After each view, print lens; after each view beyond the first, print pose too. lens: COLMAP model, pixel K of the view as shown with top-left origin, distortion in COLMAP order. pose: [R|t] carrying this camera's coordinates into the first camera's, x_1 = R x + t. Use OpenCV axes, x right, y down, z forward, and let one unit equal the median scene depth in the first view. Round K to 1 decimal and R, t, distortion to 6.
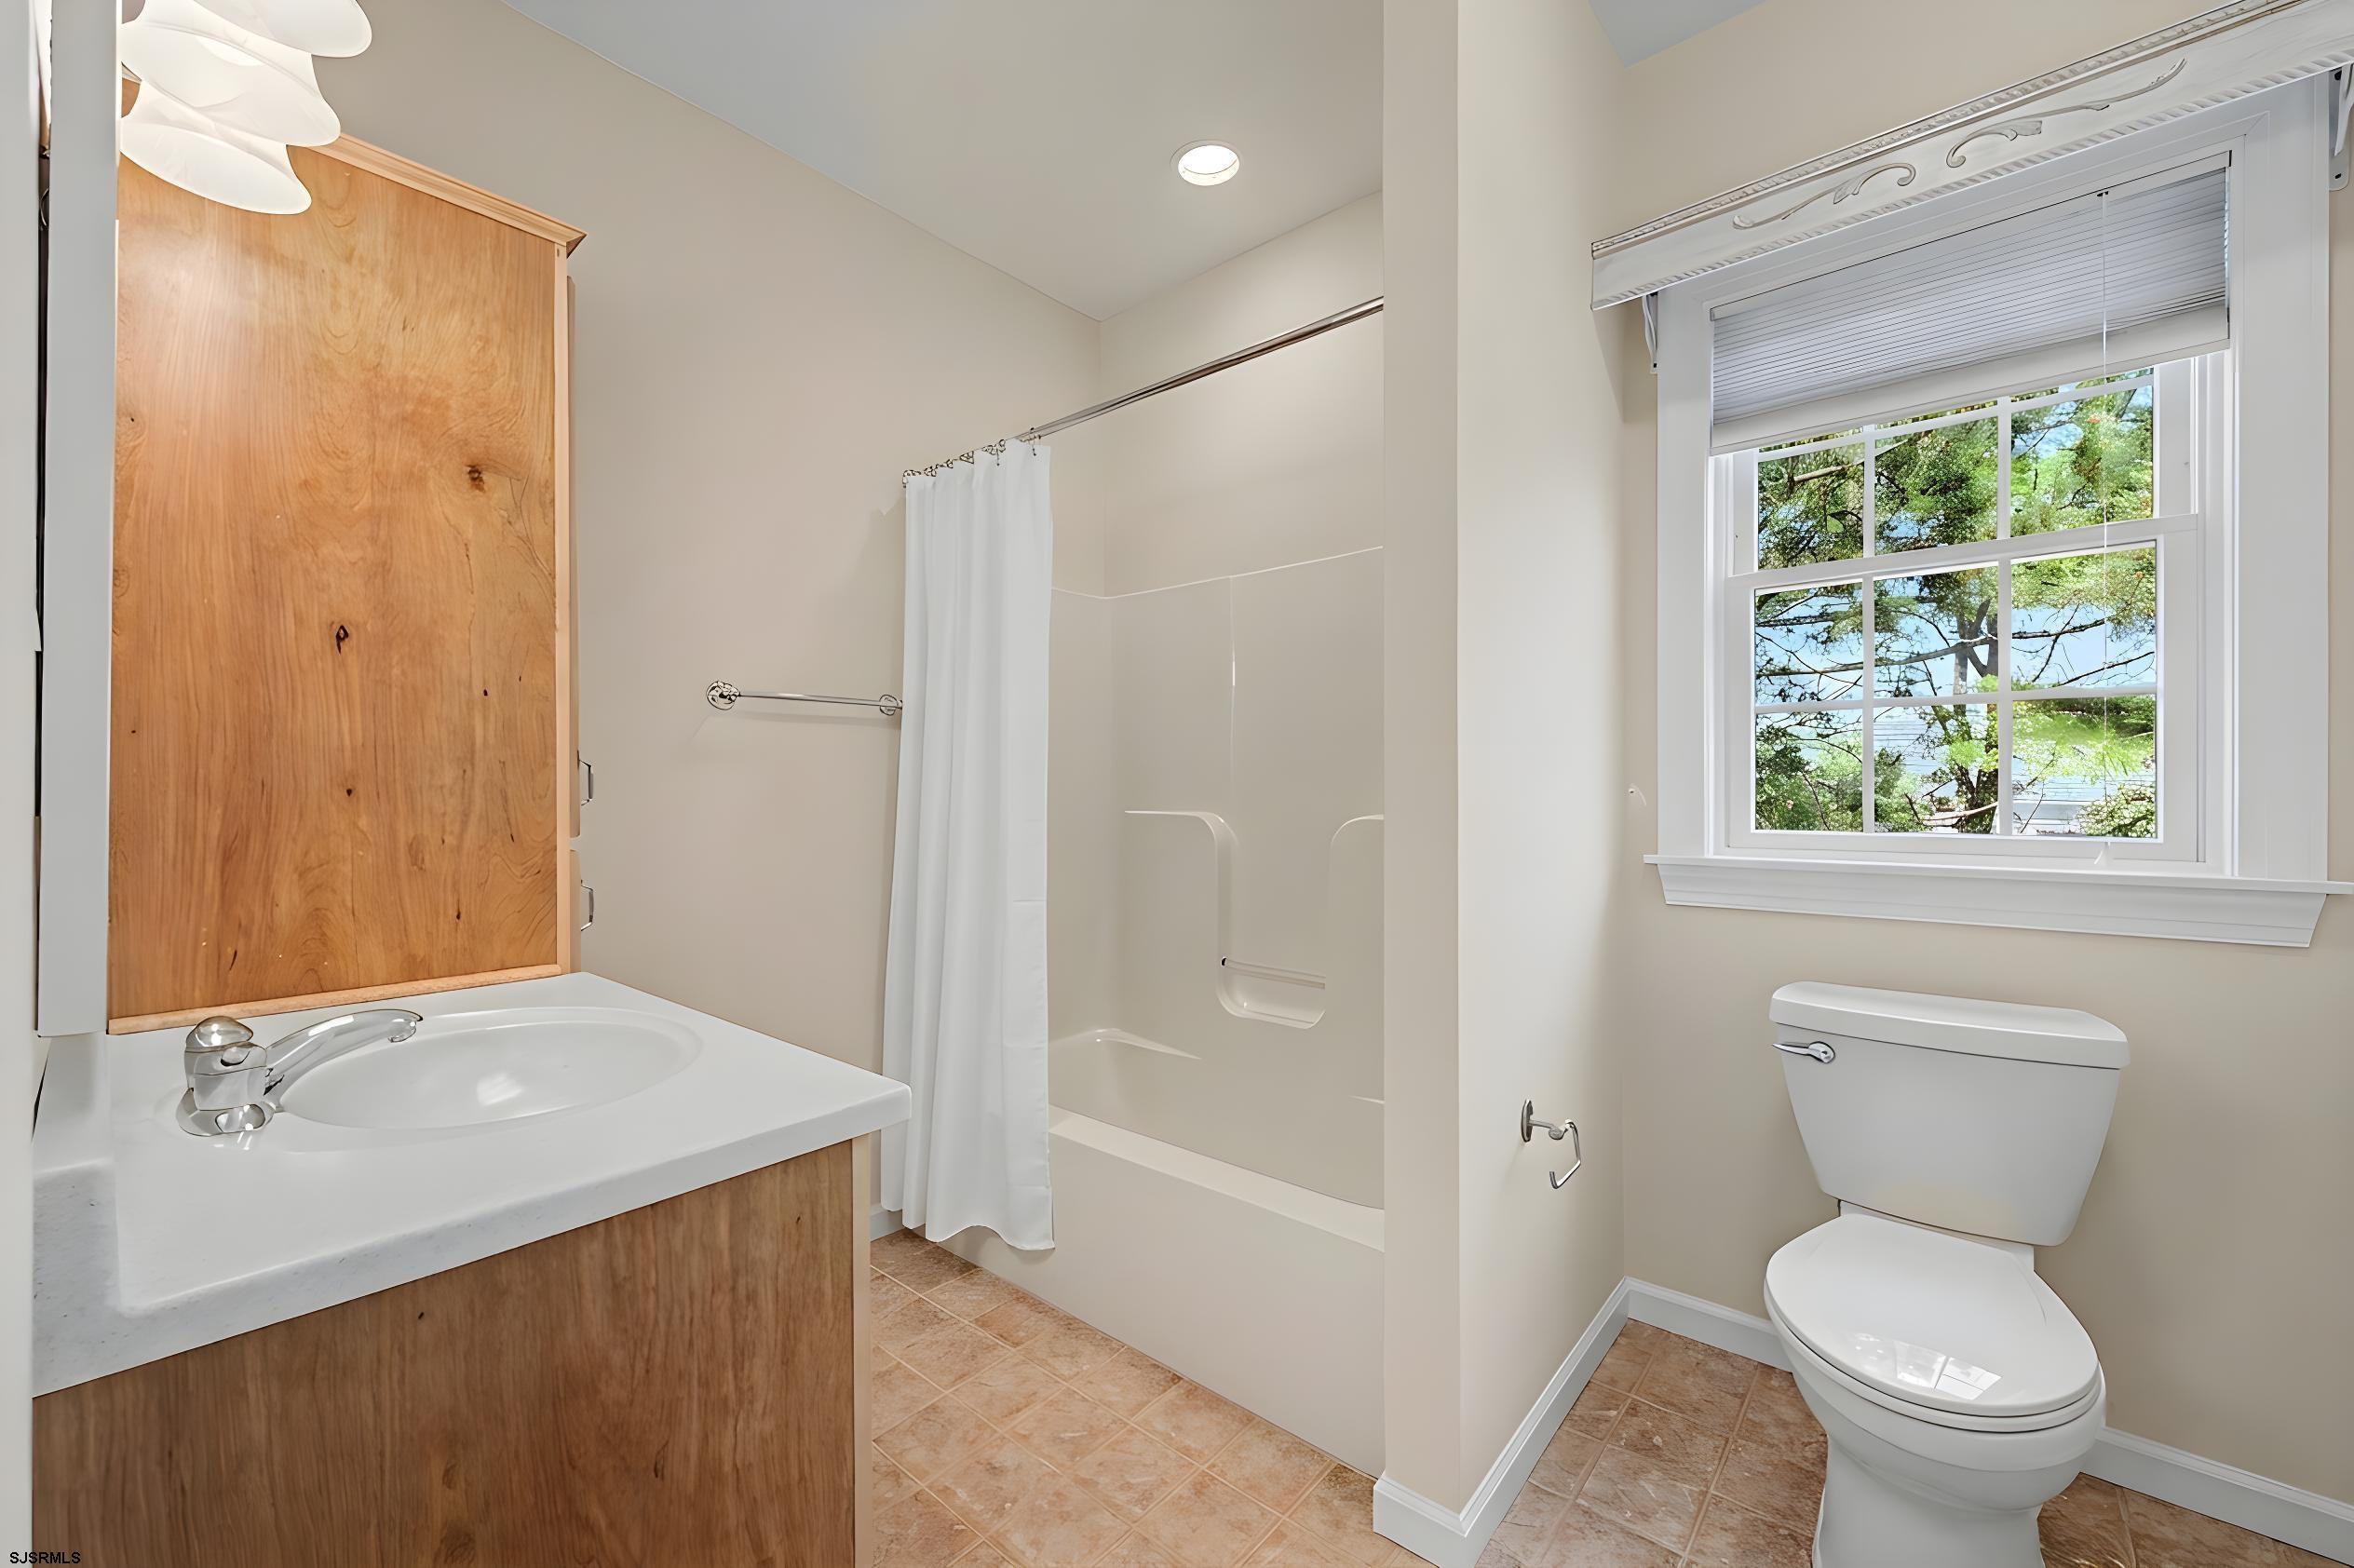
lens RADIAL K [[922.2, 0, 1180.1], [0, 922.2, 786.1], [0, 0, 1]] dist [0.002066, 0.000223]
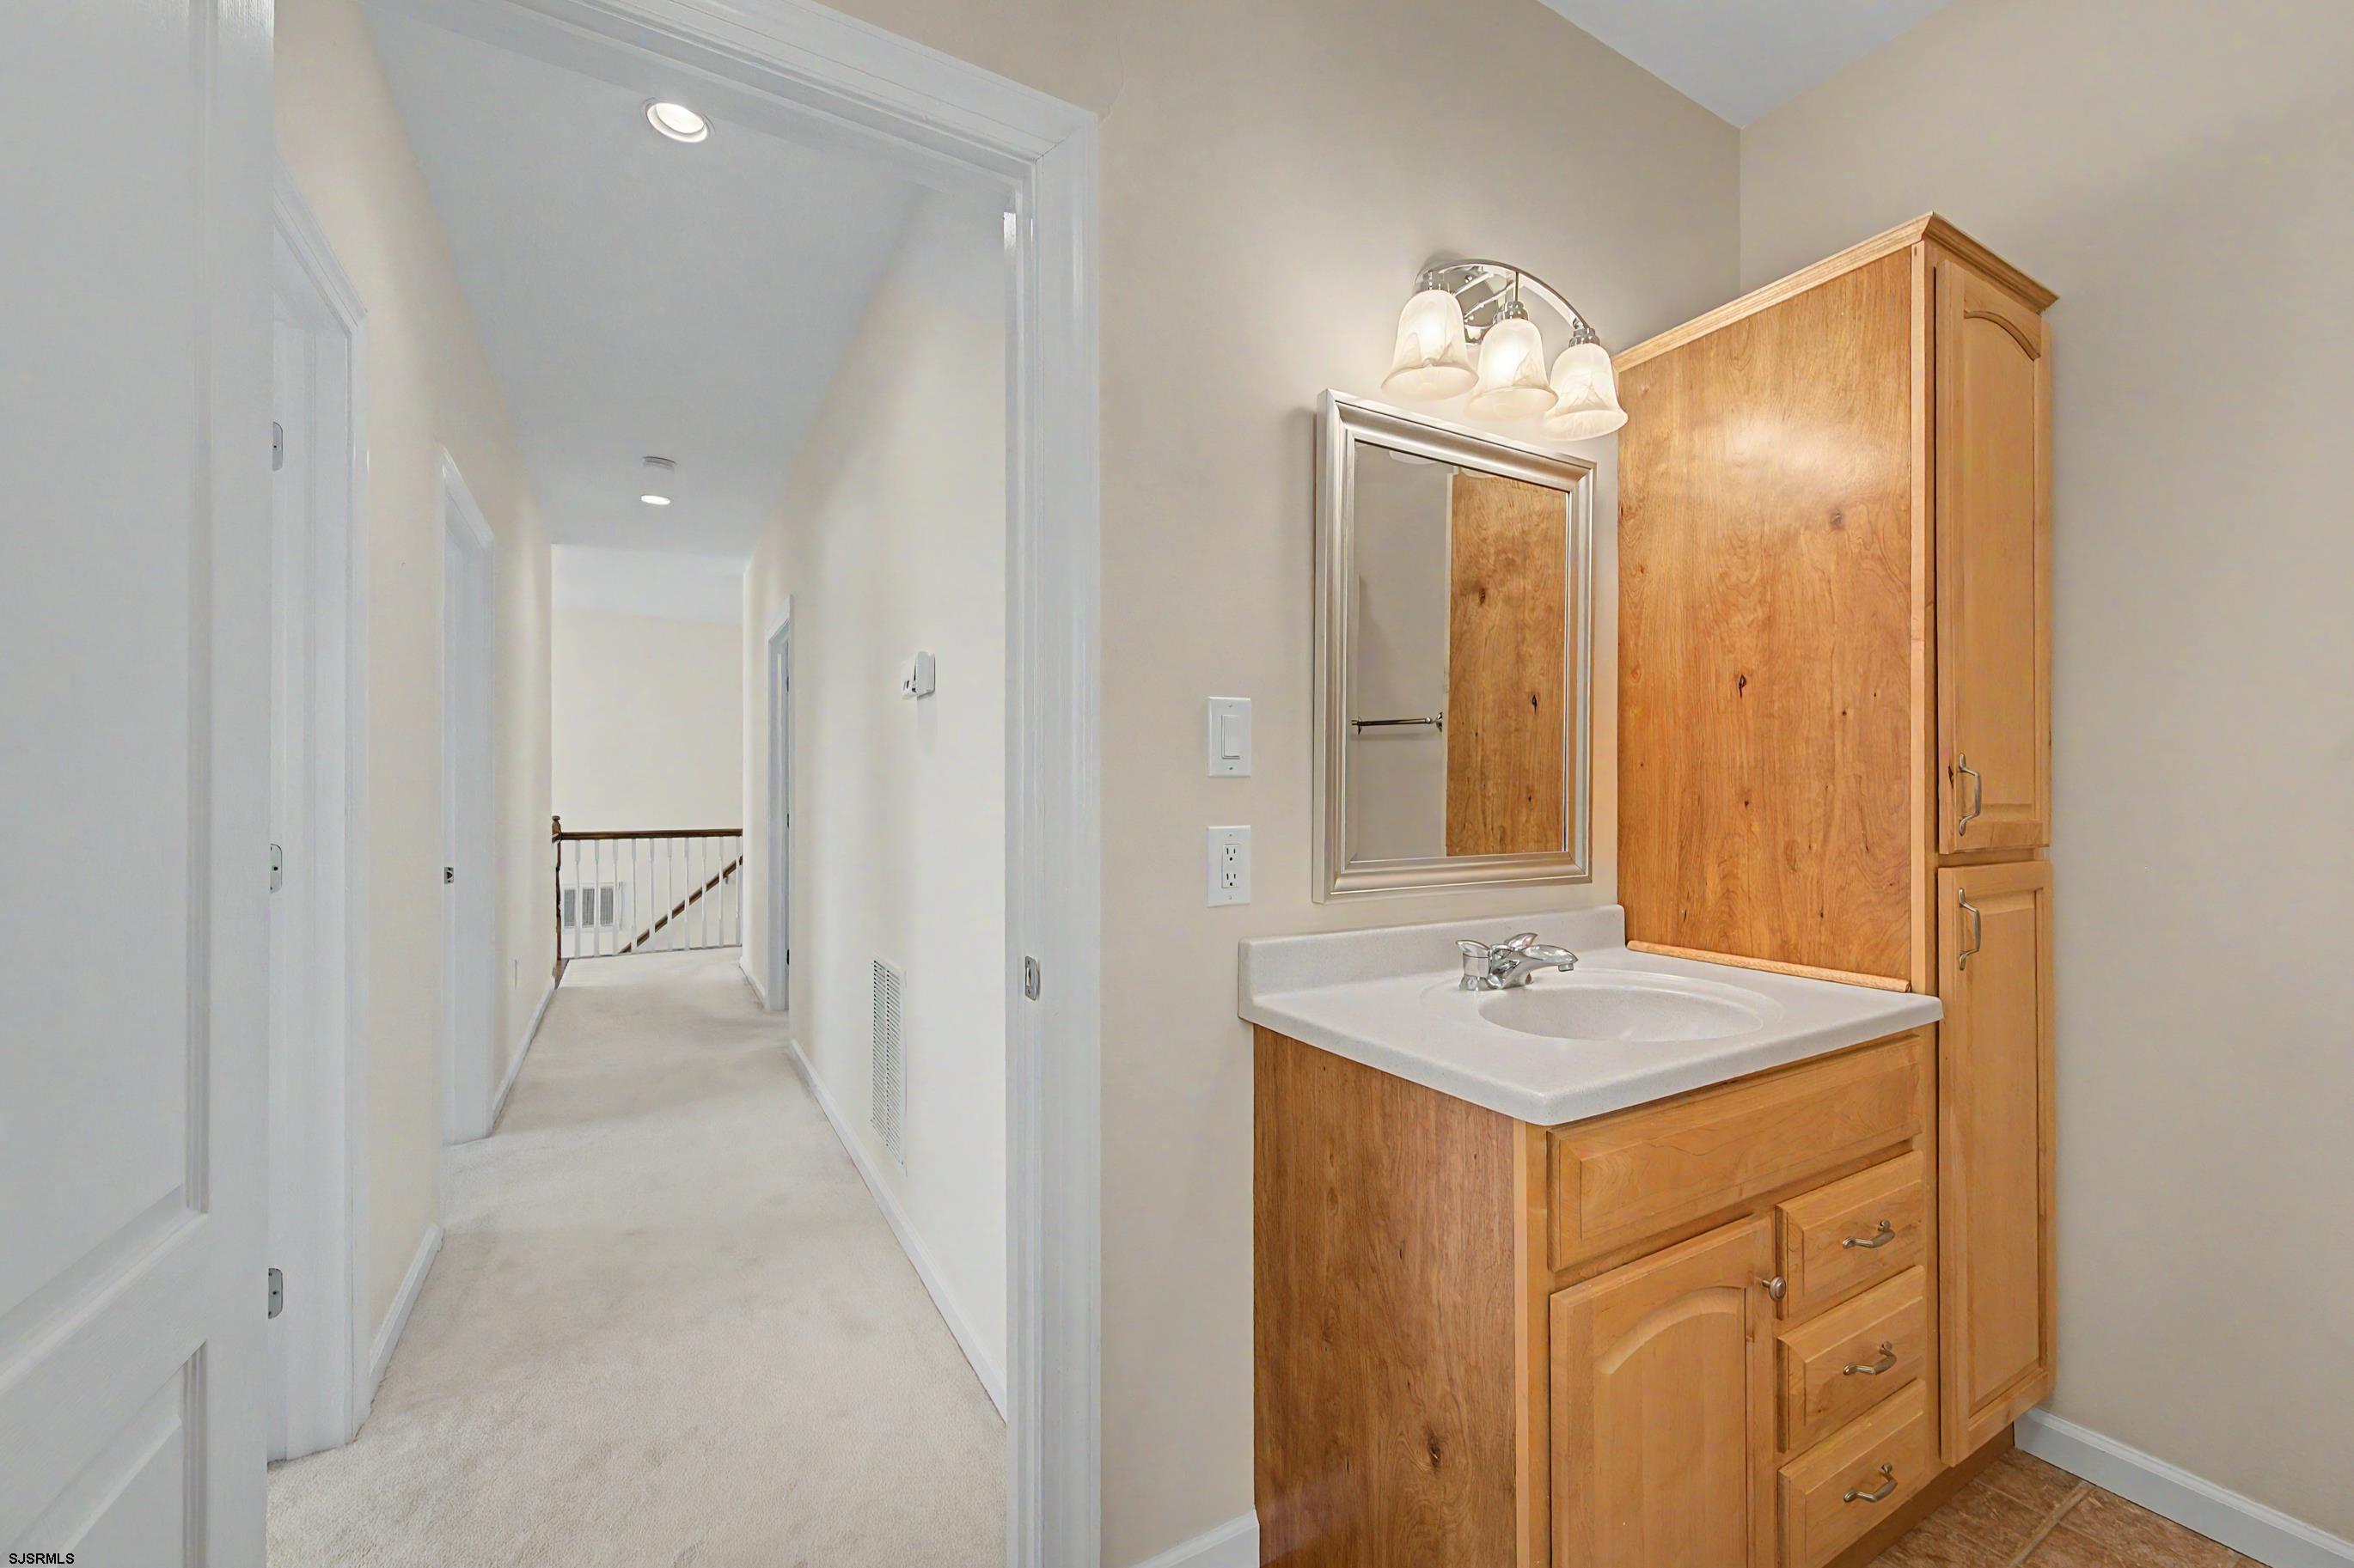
lens RADIAL K [[922.1, 0, 1172.8], [0, 922.1, 789.4], [0, 0, 1]] dist [0.002066, 0.000223]
pose [[-0.330184, -0.003208, -0.943911, 0.577934], [0.003979, 0.999981, -0.004791, -0.009968], [0.943908, -0.005337, -0.330165, 0.669836]]
